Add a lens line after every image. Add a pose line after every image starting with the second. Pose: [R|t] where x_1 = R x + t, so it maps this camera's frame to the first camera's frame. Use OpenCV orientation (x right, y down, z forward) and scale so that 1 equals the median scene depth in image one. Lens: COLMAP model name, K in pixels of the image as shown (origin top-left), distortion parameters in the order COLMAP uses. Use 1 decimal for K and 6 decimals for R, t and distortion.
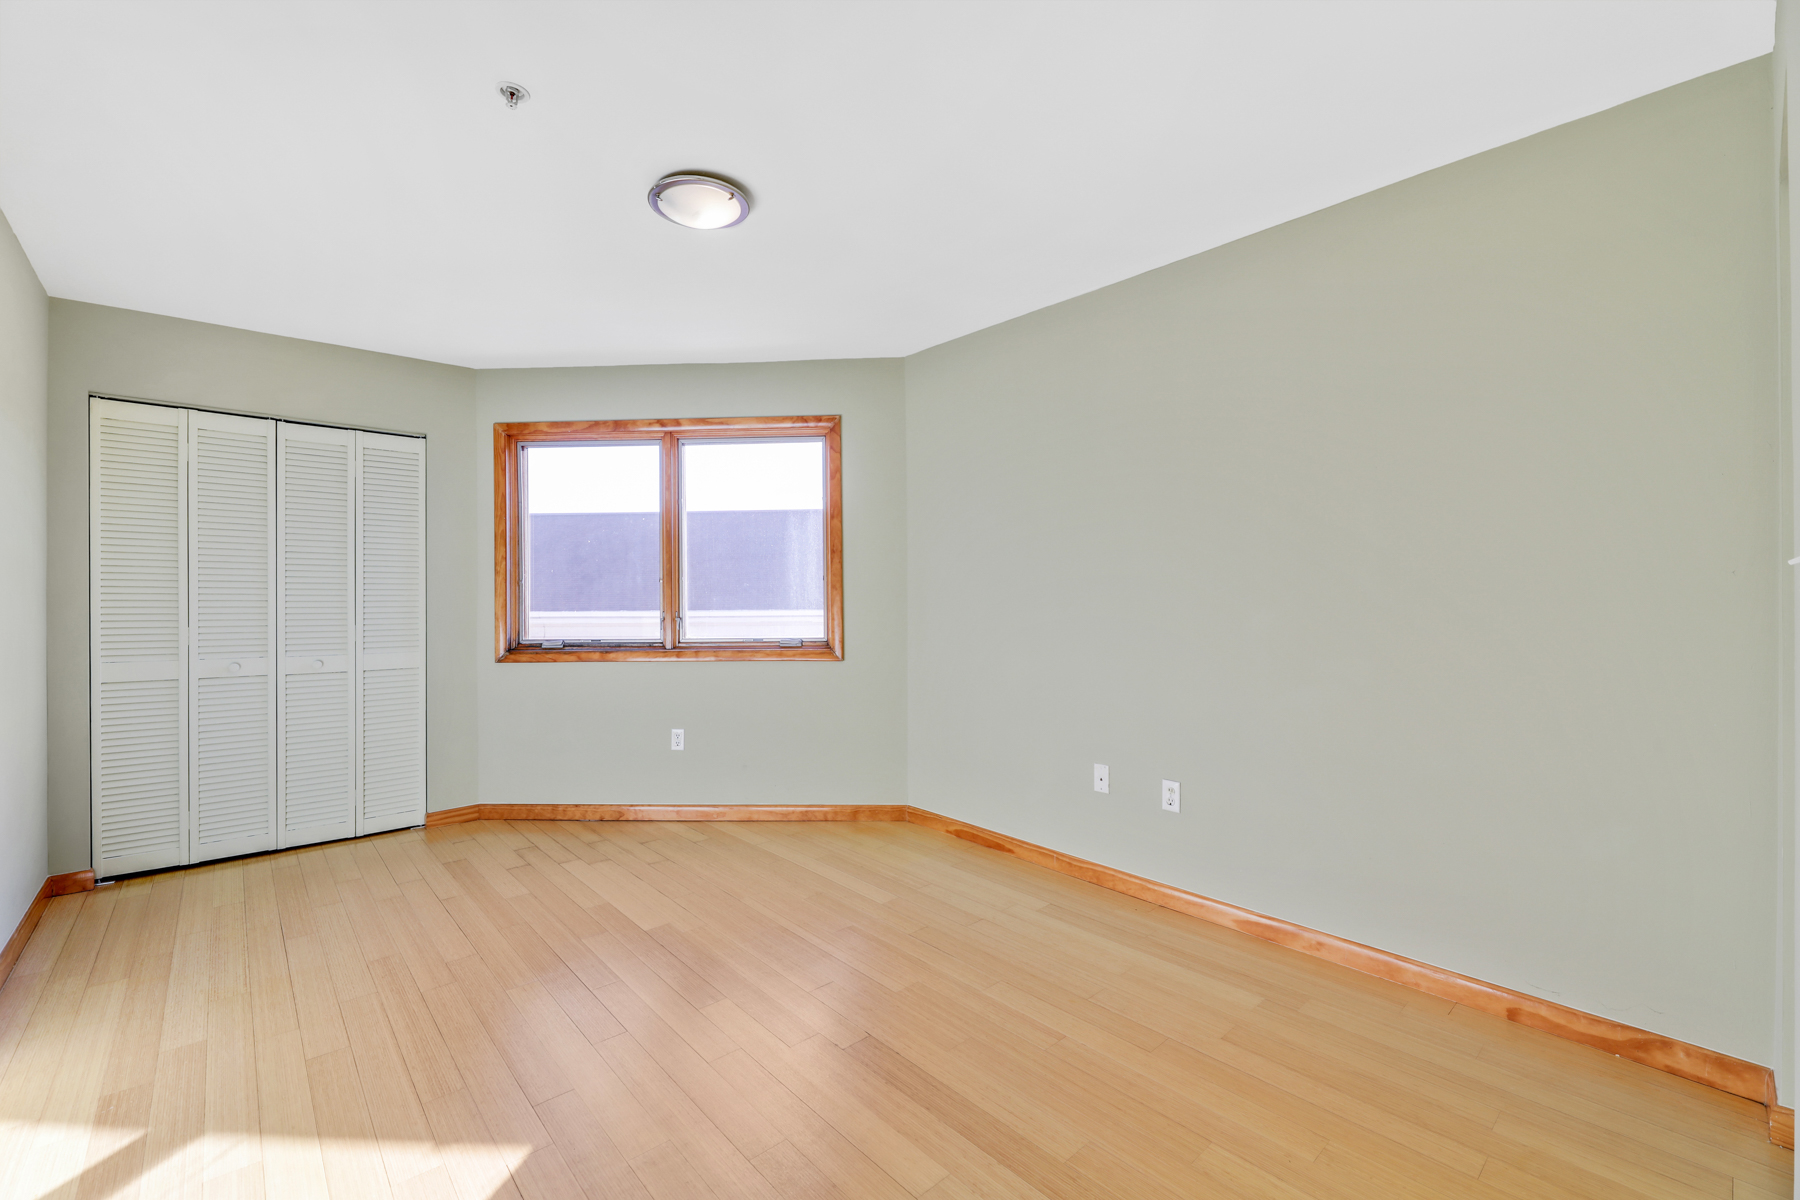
lens RADIAL K [[750.3, 0, 886.5], [0, 750.3, 590.8], [0, 0, 1]] dist [0.016225, -0.000672]
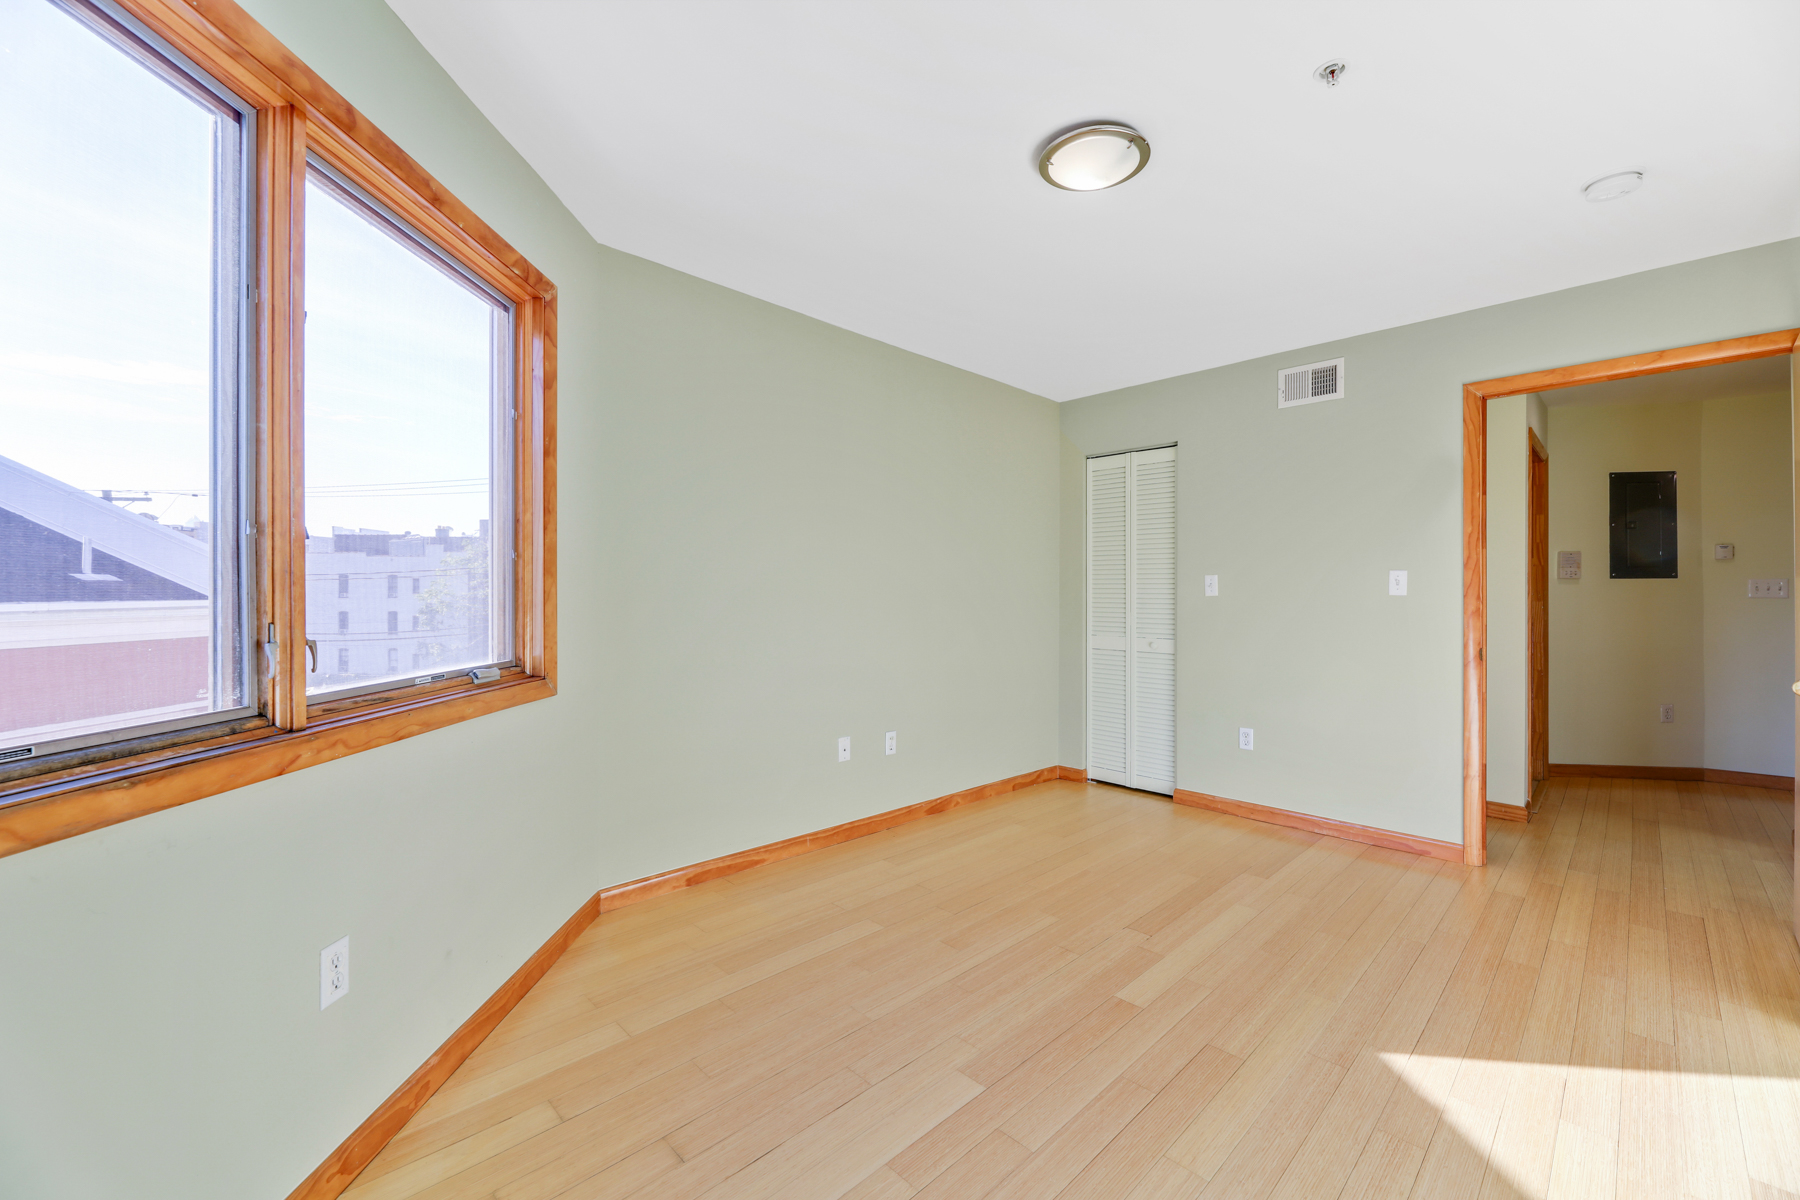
lens RADIAL K [[750.3, 0, 886.5], [0, 750.3, 590.8], [0, 0, 1]] dist [0.016225, -0.000672]
pose [[-0.068286, 0.012007, 0.997594, -0.952179], [-0.020630, 0.999697, -0.013445, 0.020639], [-0.997452, -0.021499, -0.068018, 1.103230]]
